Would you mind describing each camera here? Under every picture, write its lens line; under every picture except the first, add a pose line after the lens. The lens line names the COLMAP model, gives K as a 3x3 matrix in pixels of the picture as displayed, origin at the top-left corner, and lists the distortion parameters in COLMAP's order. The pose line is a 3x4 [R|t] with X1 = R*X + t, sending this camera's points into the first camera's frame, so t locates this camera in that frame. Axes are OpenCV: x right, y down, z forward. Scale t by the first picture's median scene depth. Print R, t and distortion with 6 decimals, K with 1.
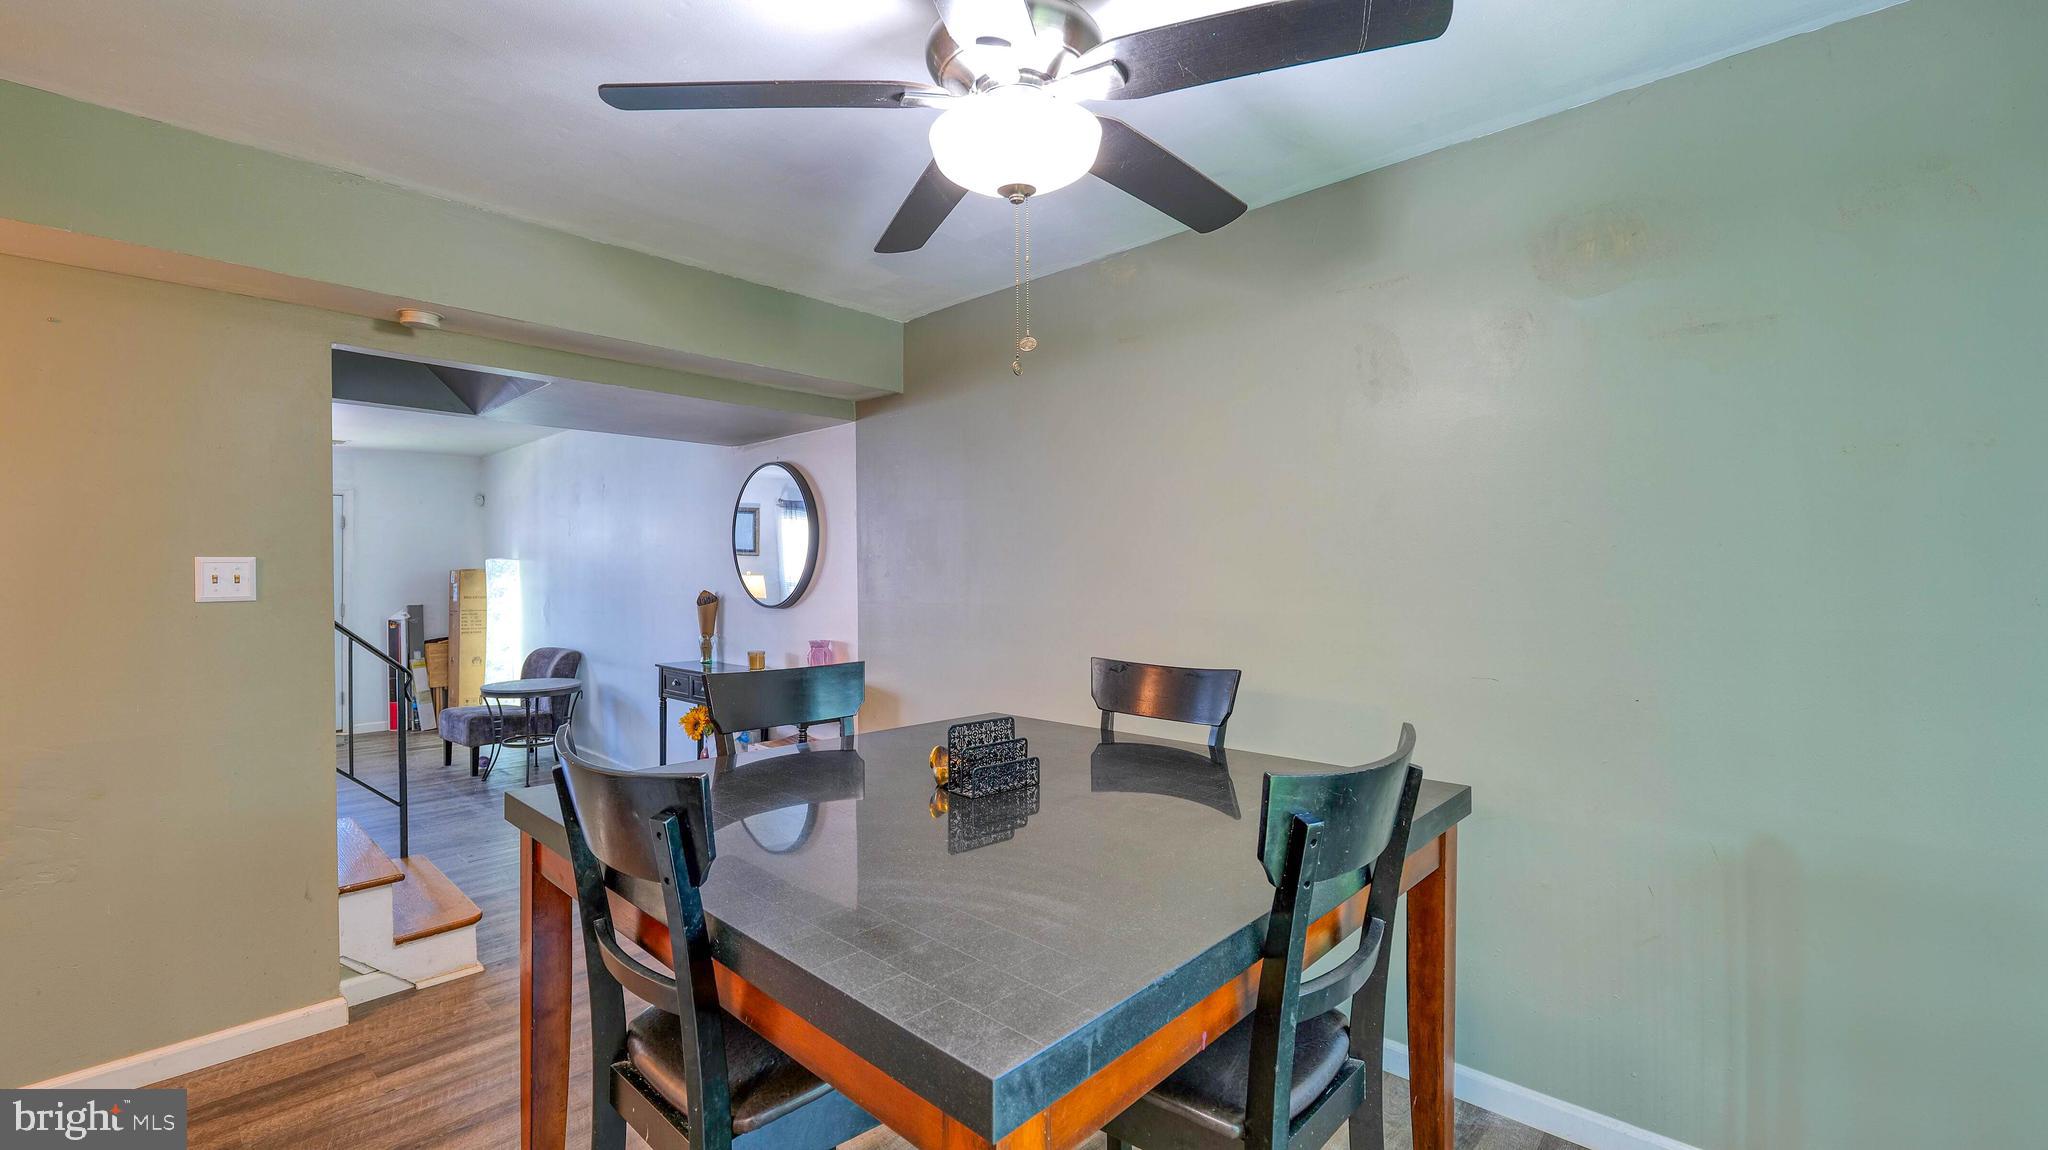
lens RADIAL K [[848.3, 0, 1021.6], [0, 848.3, 575.4], [0, 0, 1]] dist [-0.000388, 0.000097]
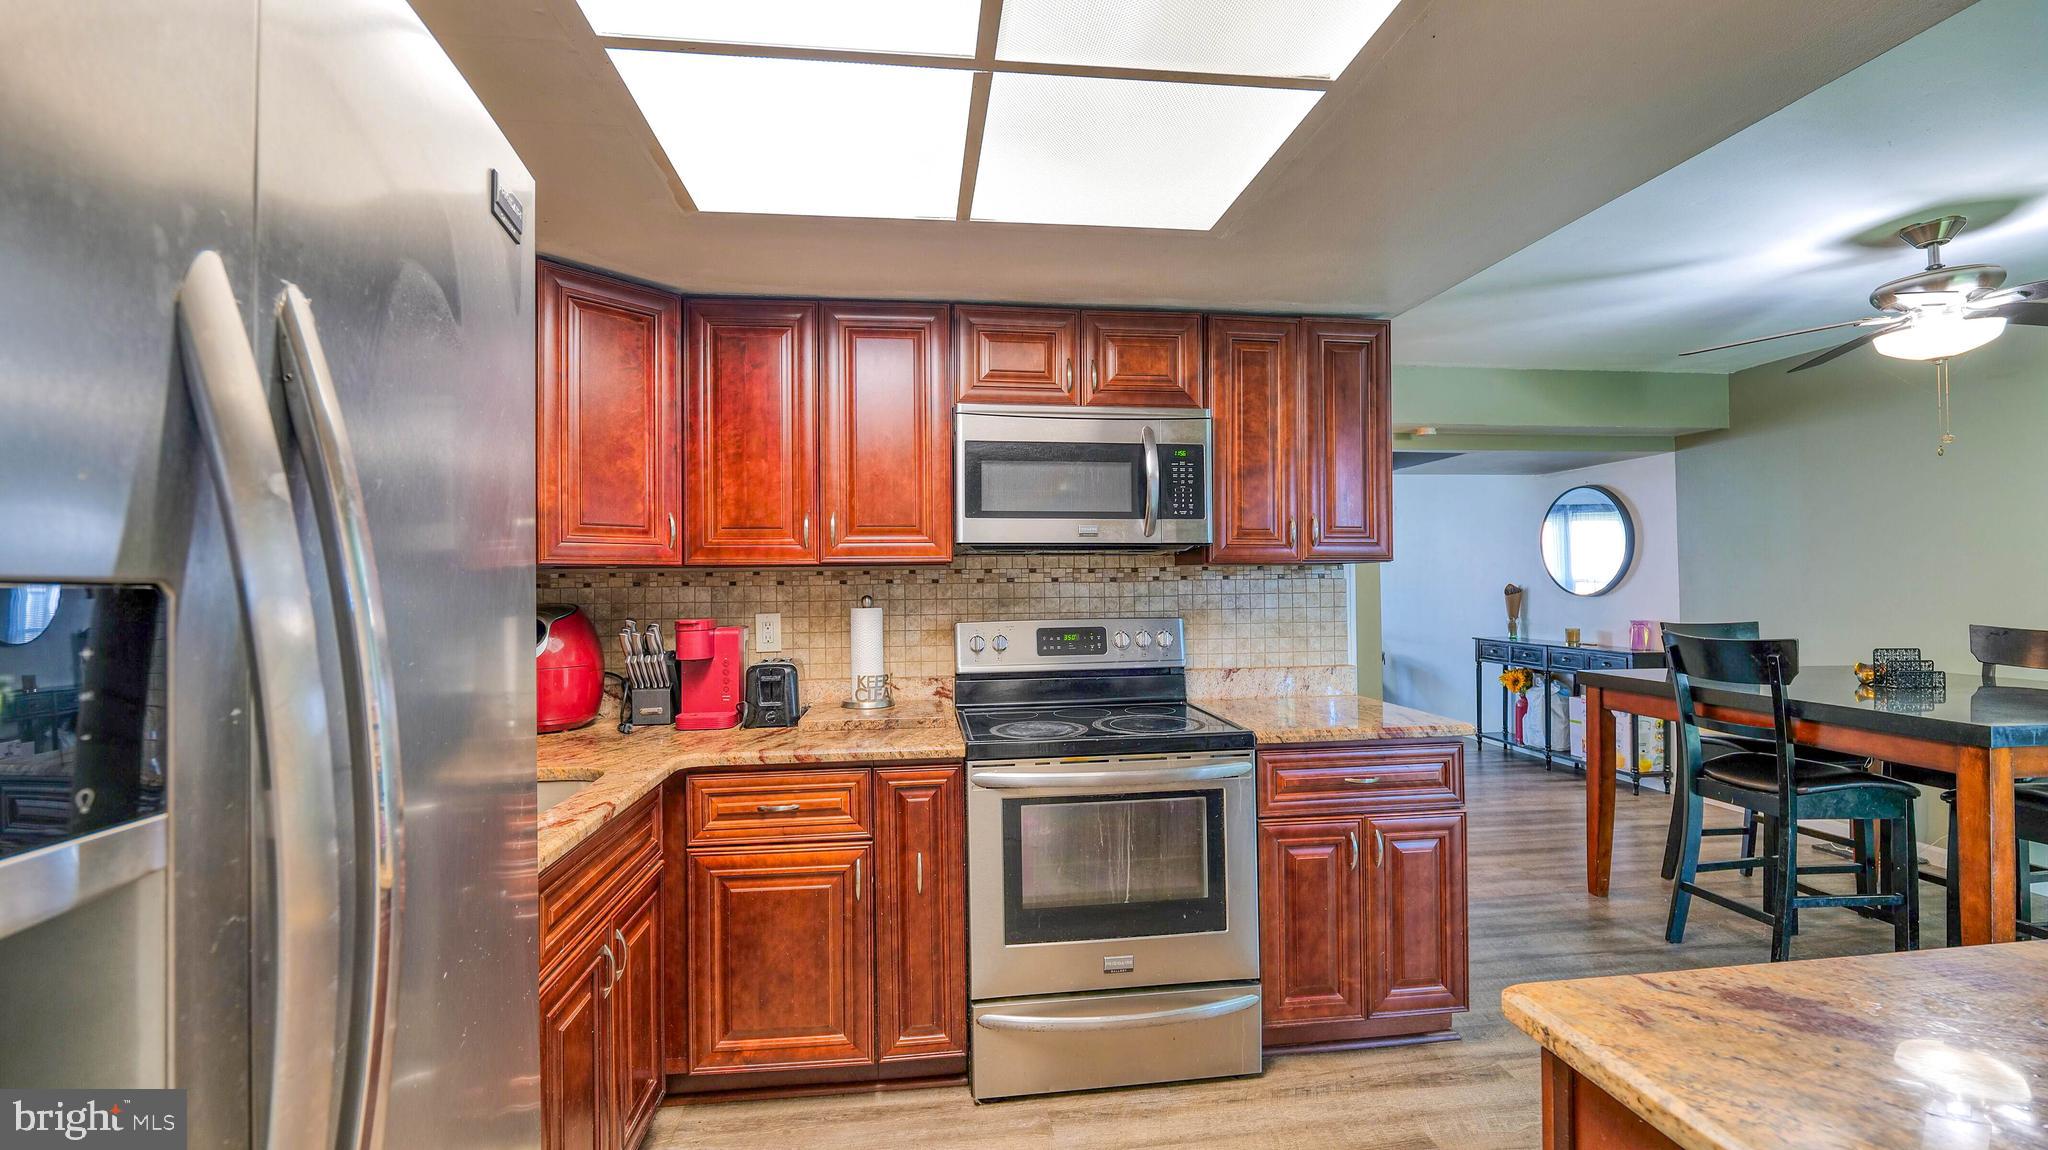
lens RADIAL K [[848.3, 0, 1026.4], [0, 848.3, 572.2], [0, 0, 1]] dist [-0.000388, 0.000097]
pose [[0.770349, -0.005966, -0.637595, -0.126675], [0.000868, 0.999965, -0.008308, 0.011406], [0.637622, 0.005847, 0.770327, -0.602763]]
